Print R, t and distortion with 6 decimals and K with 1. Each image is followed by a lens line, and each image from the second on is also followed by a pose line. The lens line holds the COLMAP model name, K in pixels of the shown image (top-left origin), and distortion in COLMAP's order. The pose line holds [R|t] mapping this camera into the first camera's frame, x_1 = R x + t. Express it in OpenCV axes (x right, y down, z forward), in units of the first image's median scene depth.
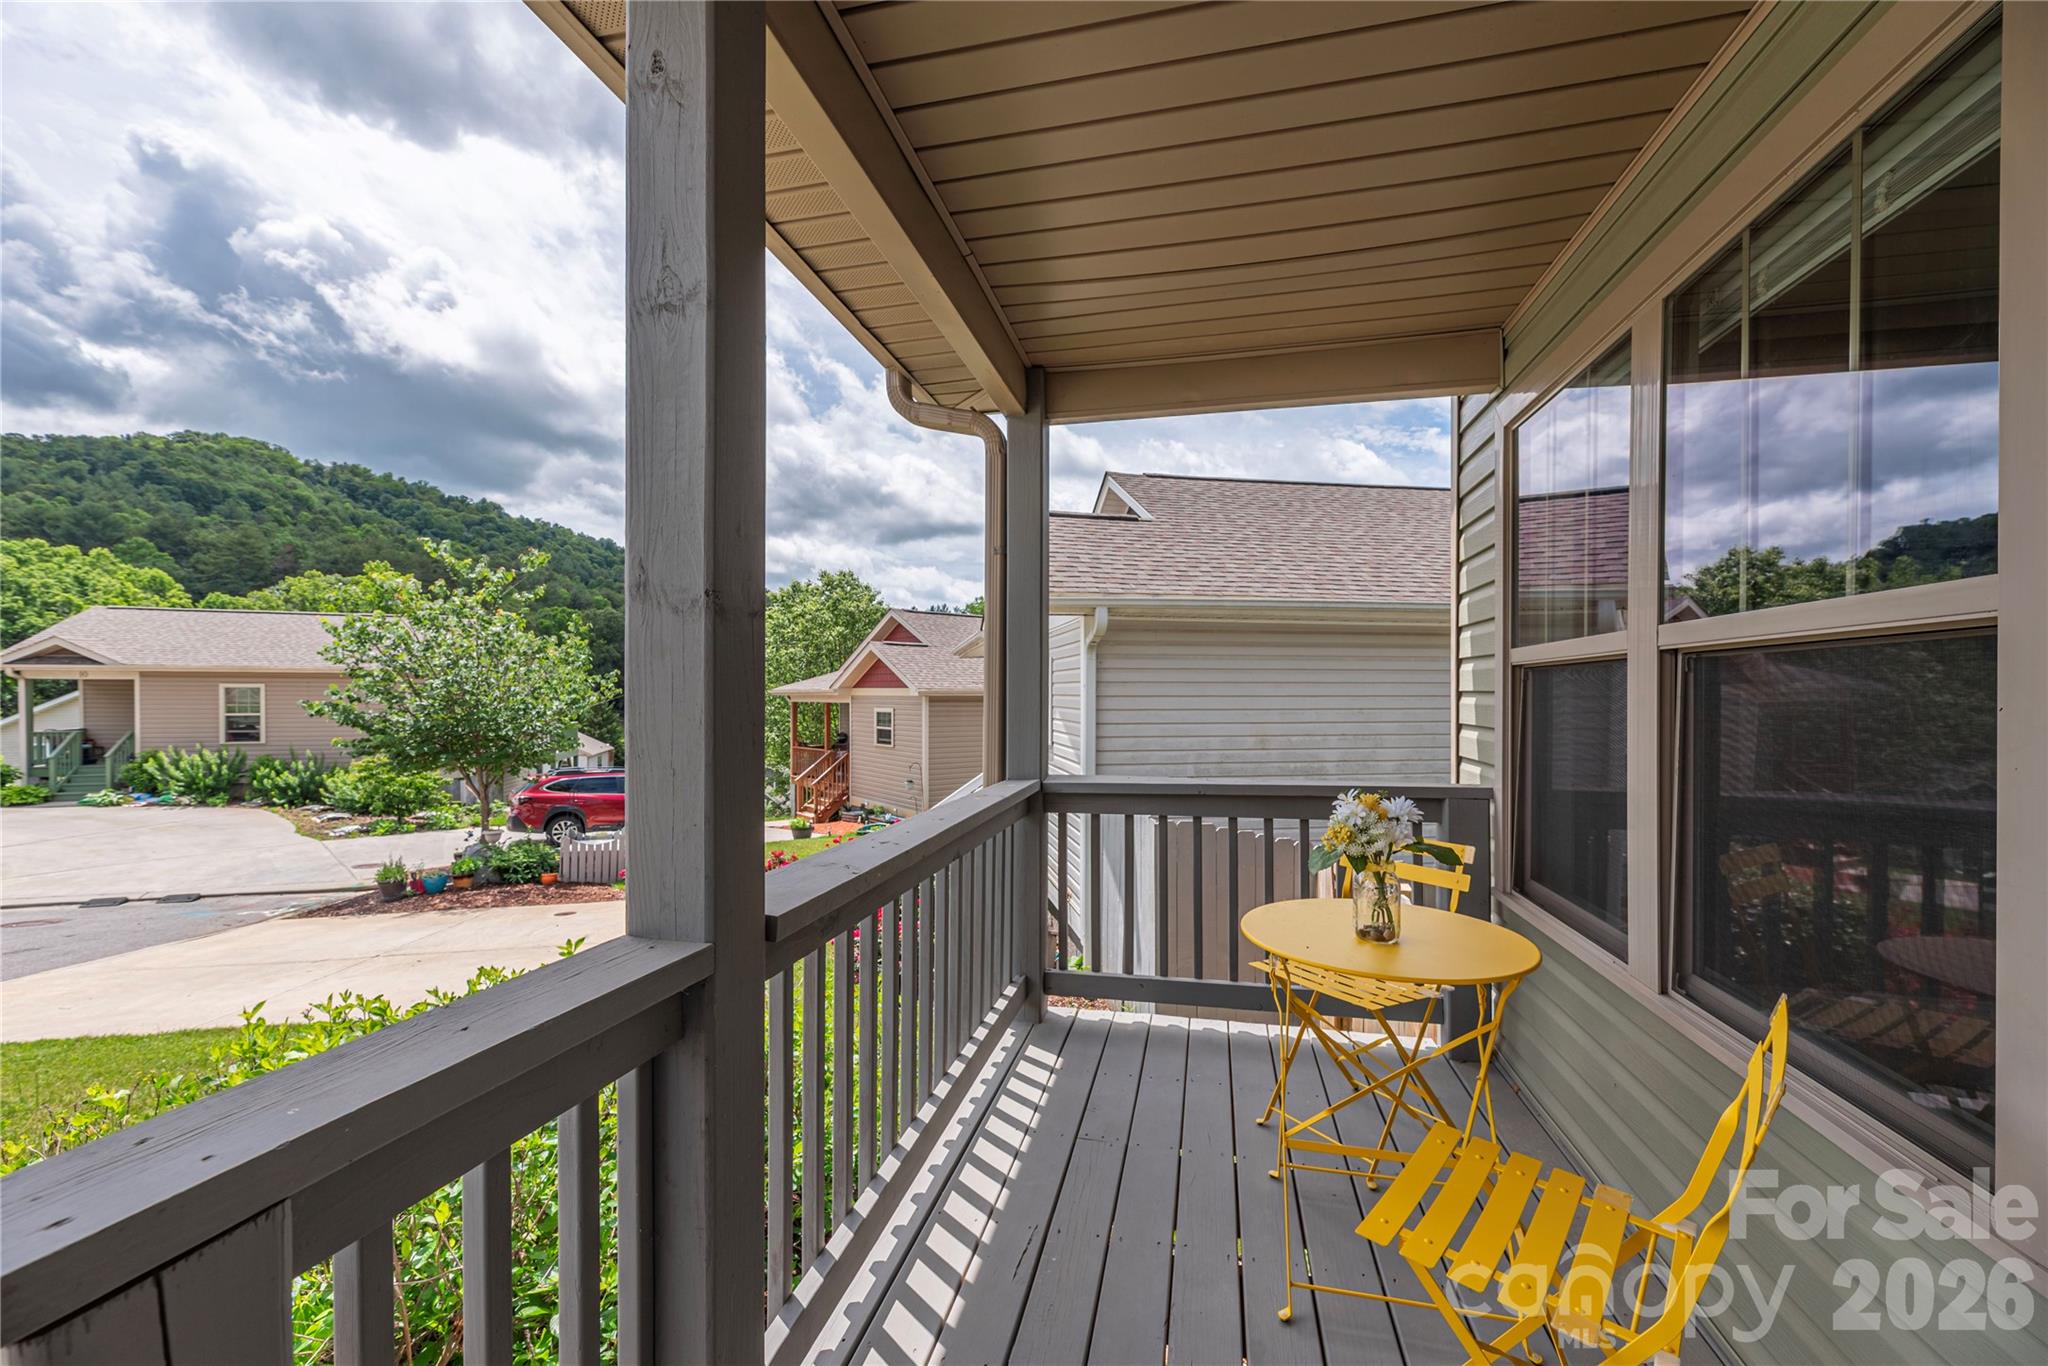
lens RADIAL K [[823.6, 0, 1017.9], [0, 823.6, 678.1], [0, 0, 1]] dist [0.000594, 0.000156]
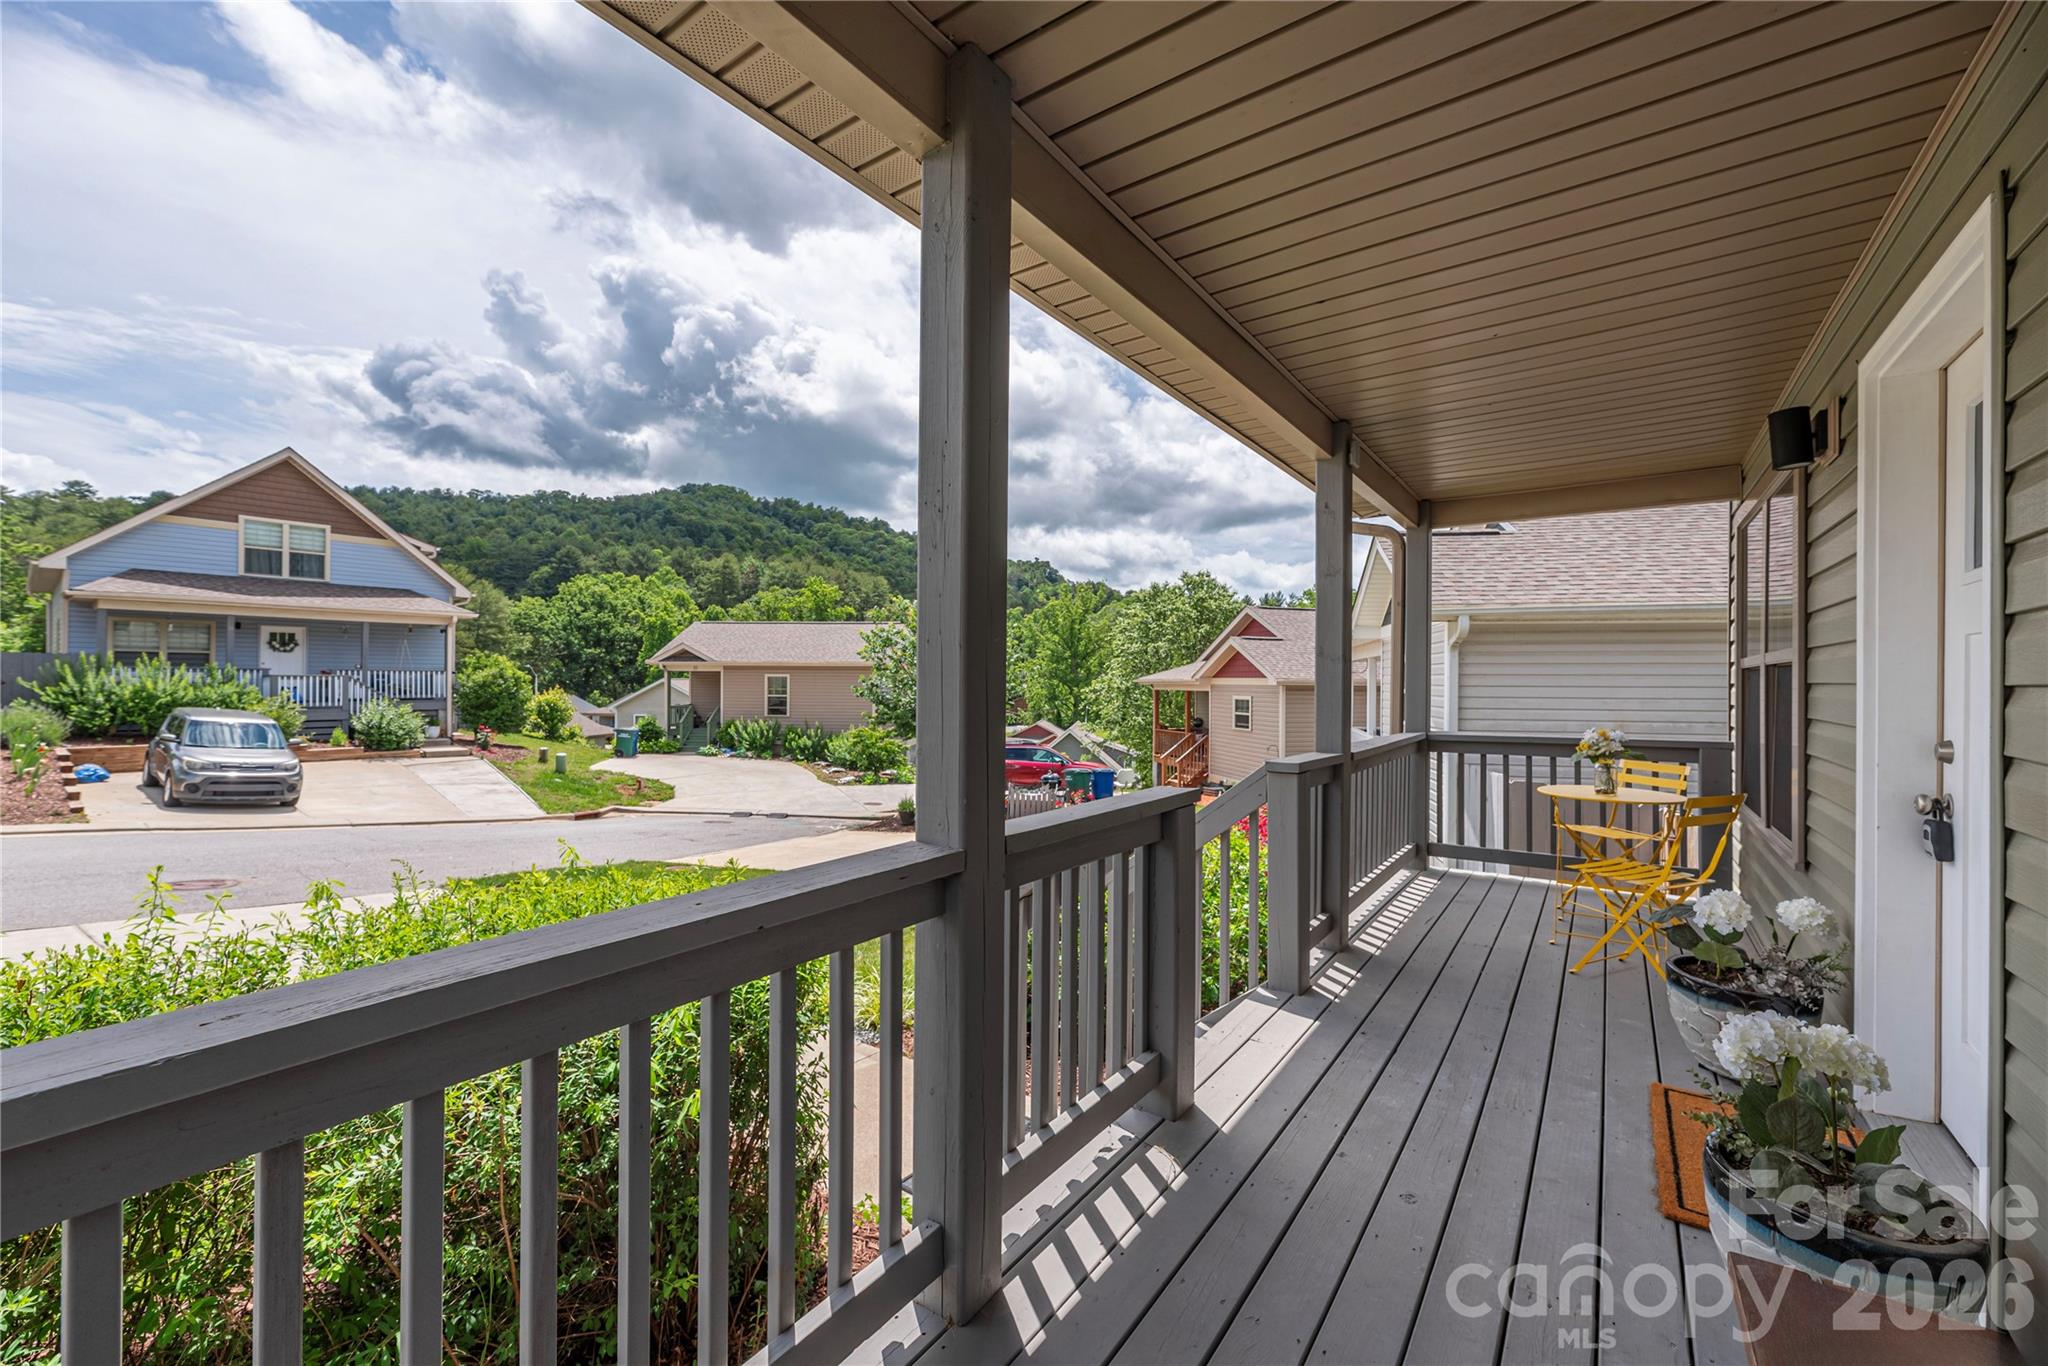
lens RADIAL K [[823.6, 0, 1017.9], [0, 823.6, 678.1], [0, 0, 1]] dist [0.000594, 0.000156]
pose [[0.924101, 0.002211, -0.382141, -0.017243], [0.002822, 0.999917, 0.012609, -0.002943], [0.382137, -0.012731, 0.924018, -0.156119]]
